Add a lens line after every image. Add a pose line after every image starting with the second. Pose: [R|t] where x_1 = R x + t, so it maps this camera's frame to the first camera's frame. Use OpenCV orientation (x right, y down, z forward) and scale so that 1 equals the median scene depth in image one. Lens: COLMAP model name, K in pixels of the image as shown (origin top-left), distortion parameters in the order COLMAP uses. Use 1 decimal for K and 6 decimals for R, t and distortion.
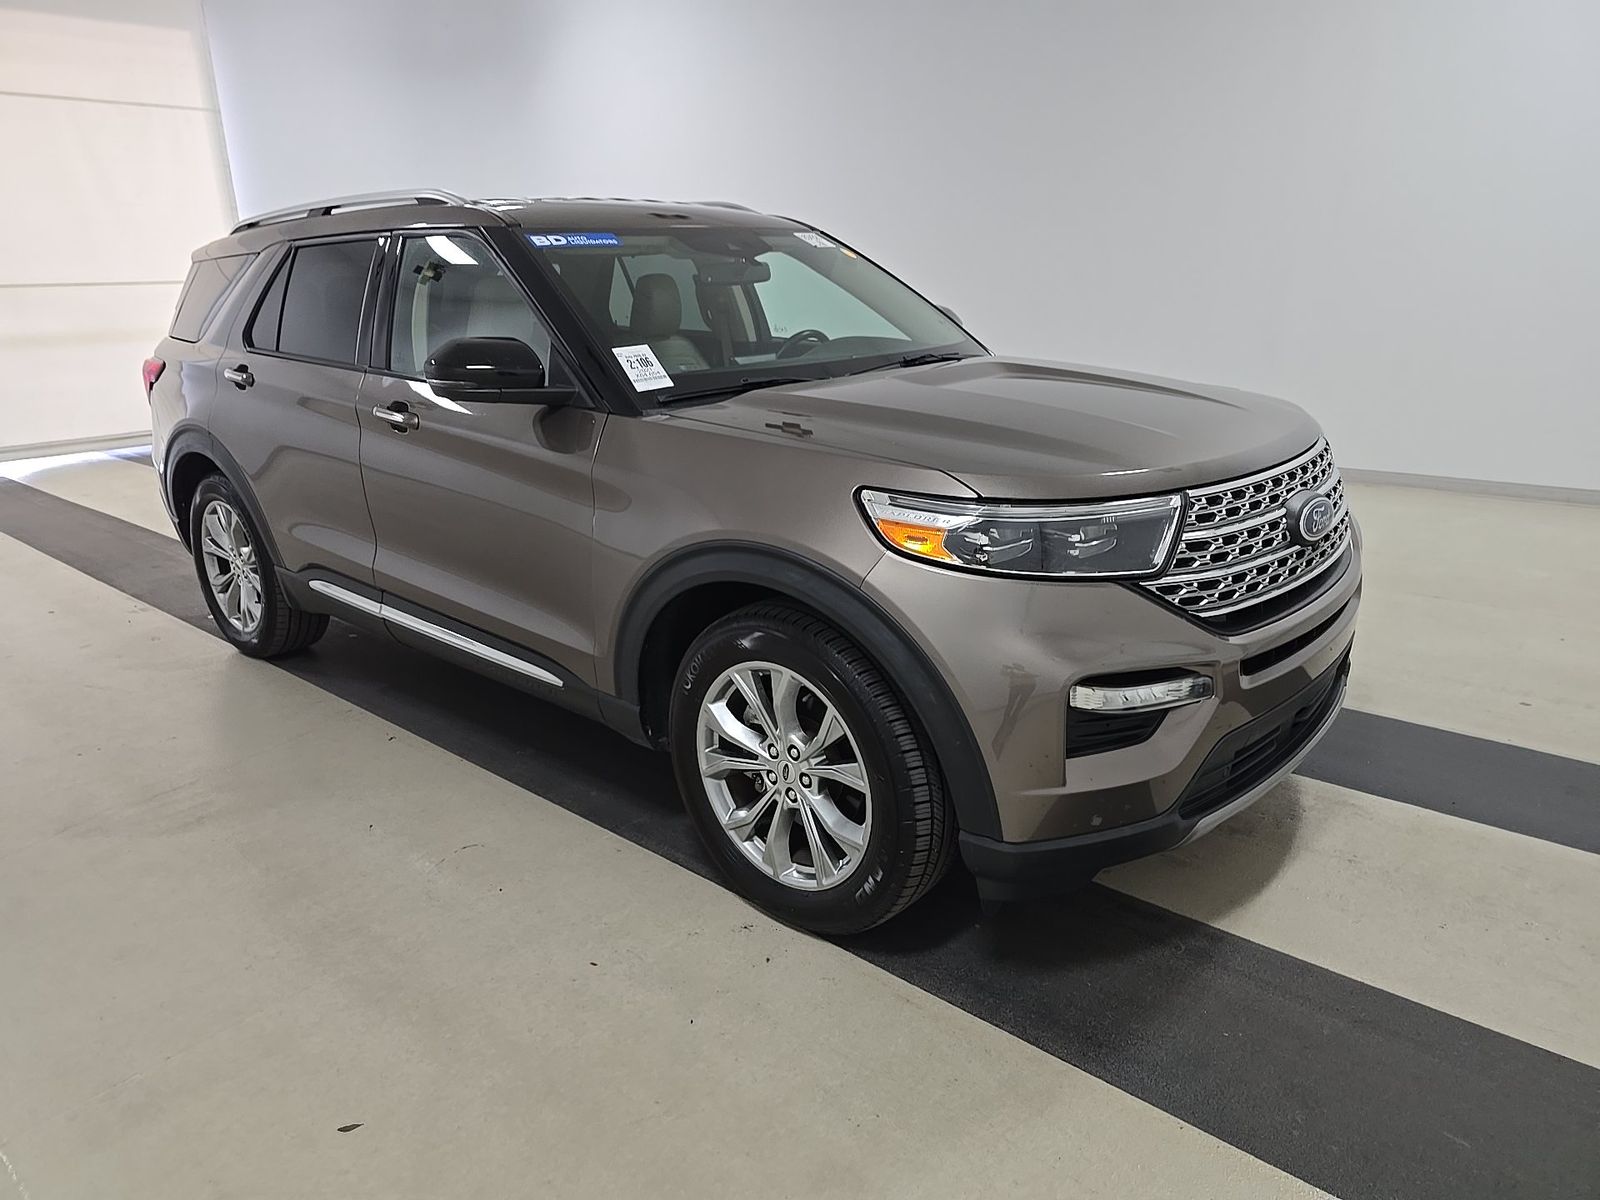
lens RADIAL K [[1064.9, 0, 789.2], [0, 1064.9, 601.7], [0, 0, 1]] dist [0.024312, -0.004179]
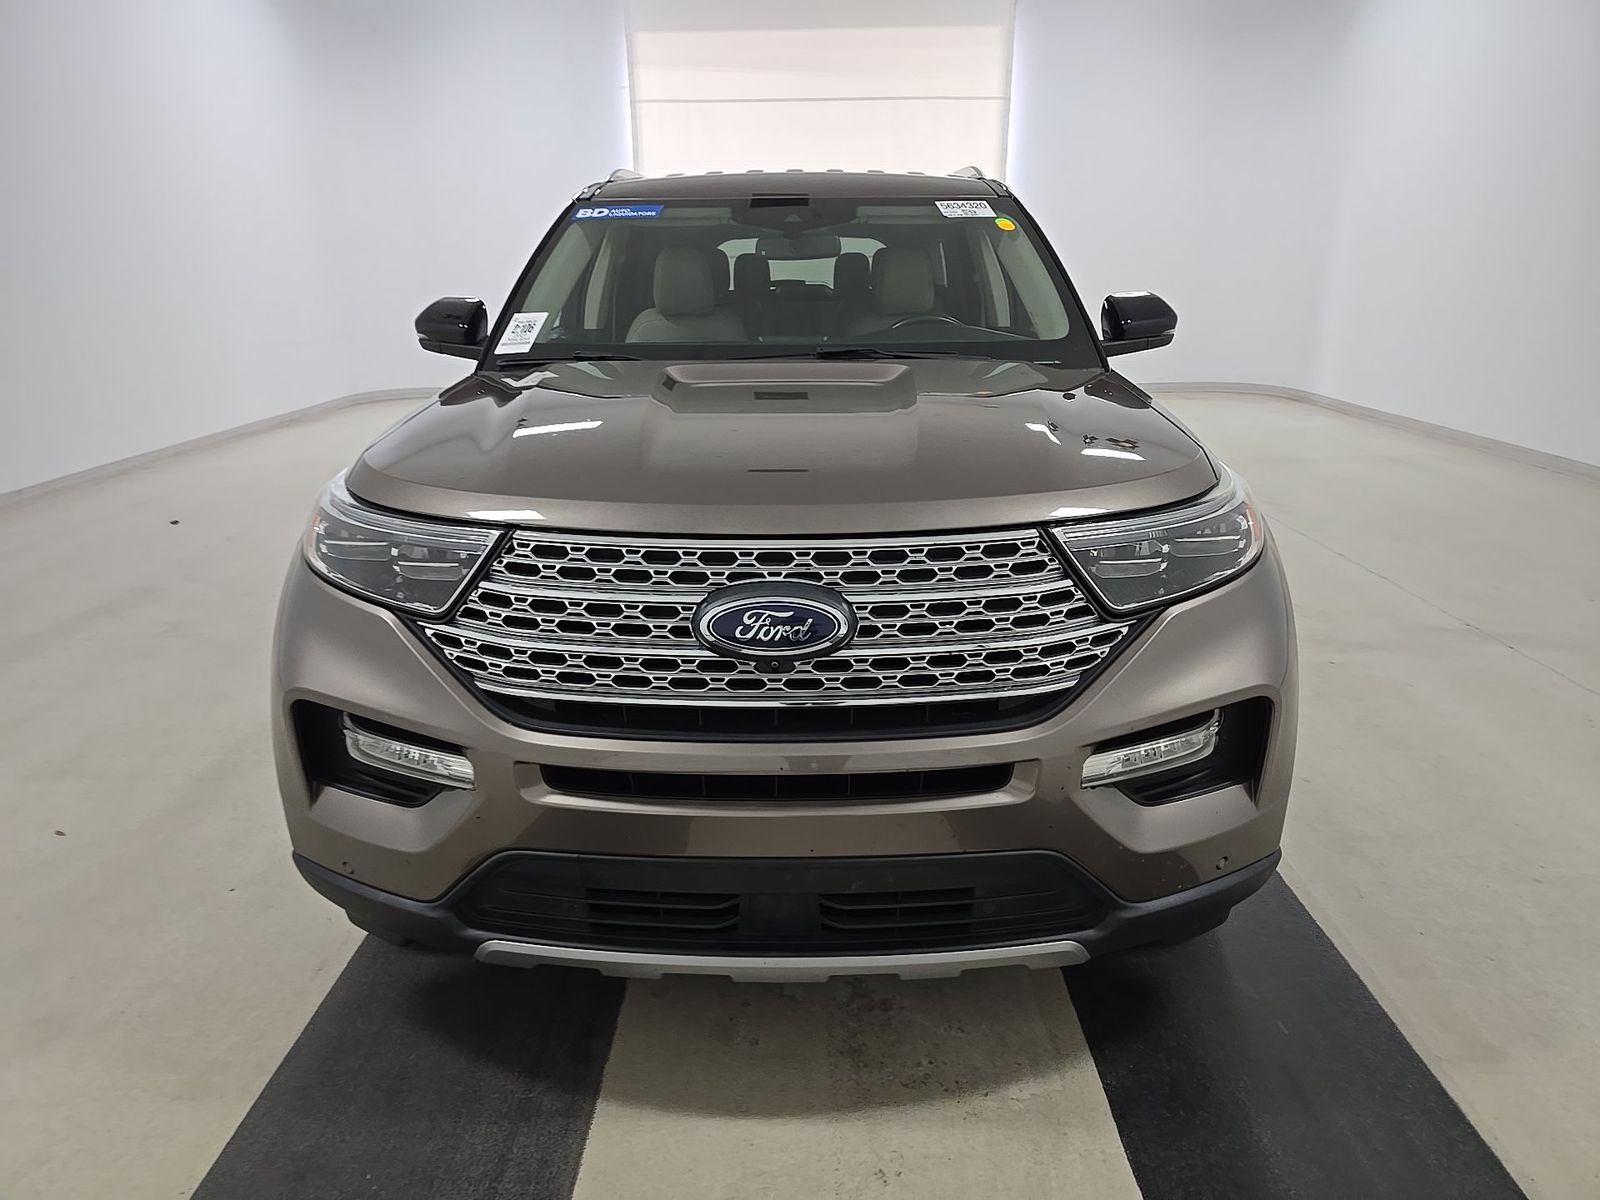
lens RADIAL K [[1064.9, 0, 789.2], [0, 1064.9, 601.7], [0, 0, 1]] dist [0.024312, -0.004179]
pose [[0.669159, 0.252807, -0.698795, 0.831499], [-0.239025, 0.963605, 0.119721, -0.151874], [0.703628, 0.086917, 0.705232, 0.460083]]
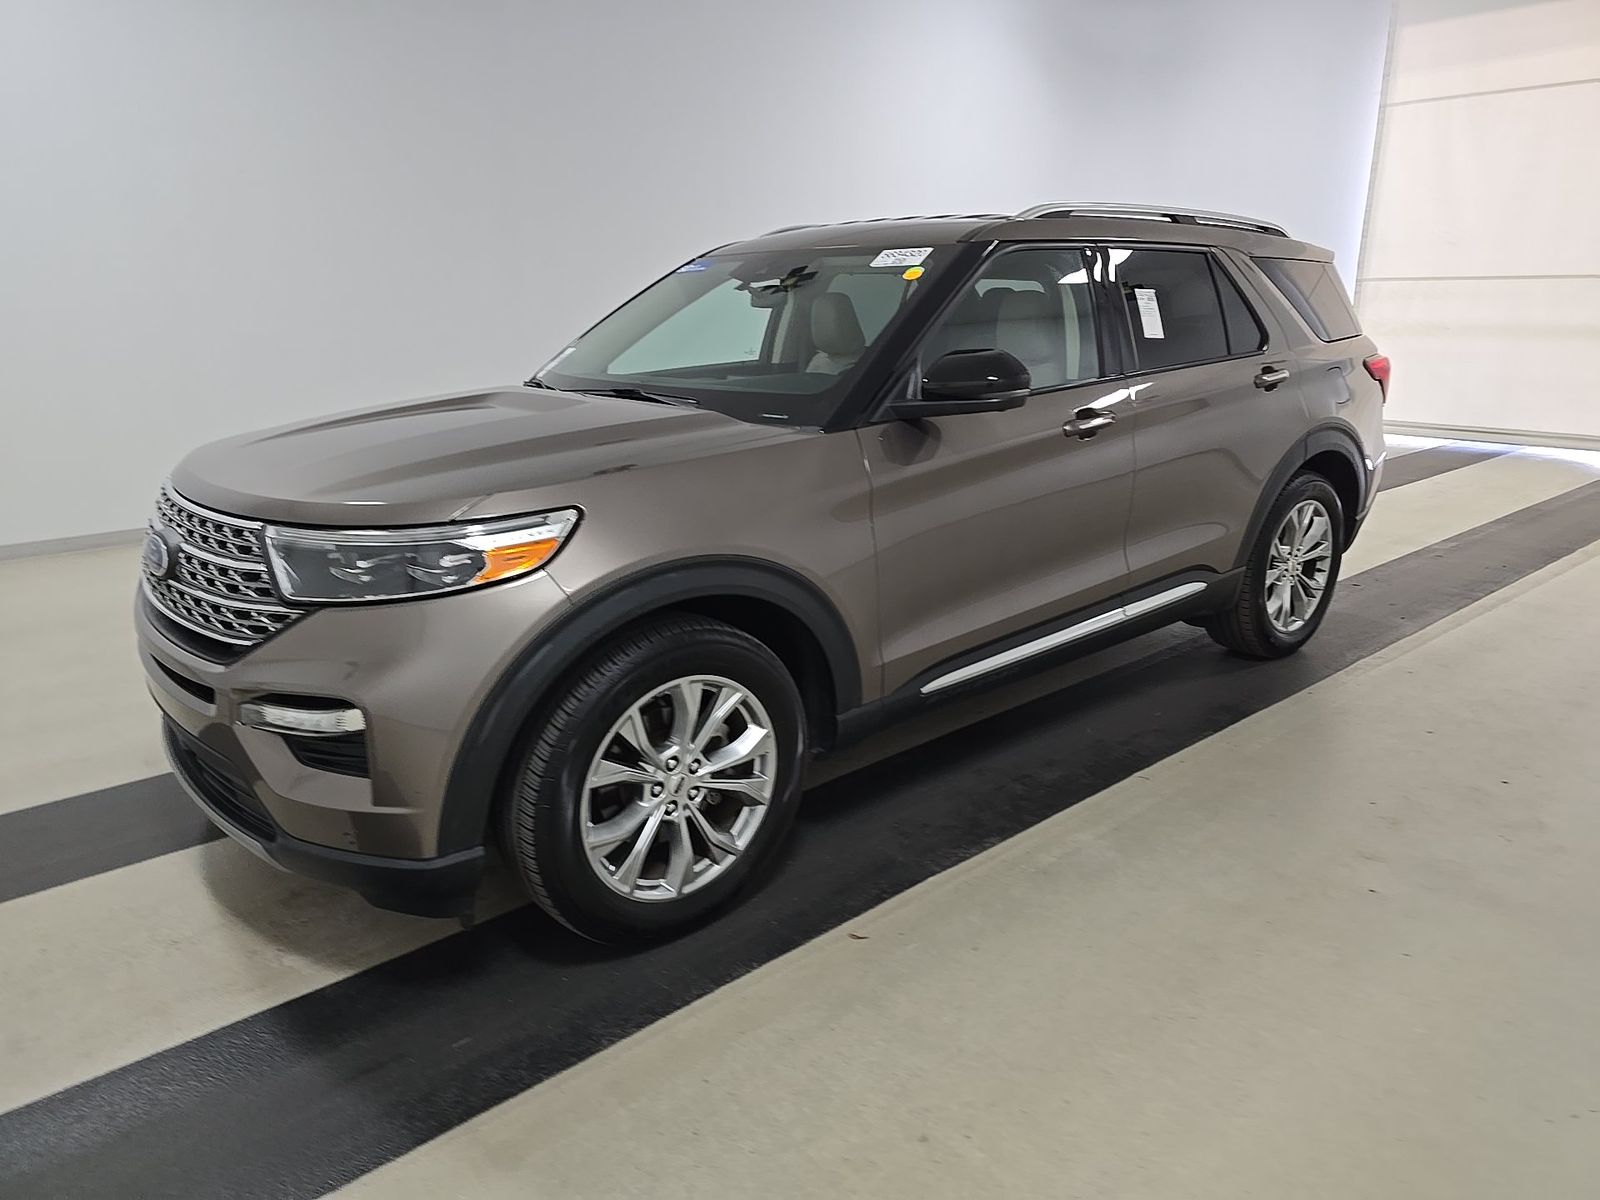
lens RADIAL K [[1064.9, 0, 789.2], [0, 1064.9, 601.7], [0, 0, 1]] dist [0.024312, -0.004179]
pose [[-0.115238, 0.307403, -0.944576, 1.239495], [-0.280157, 0.902250, 0.327807, -0.484835], [0.953012, 0.302405, -0.017852, 1.414193]]
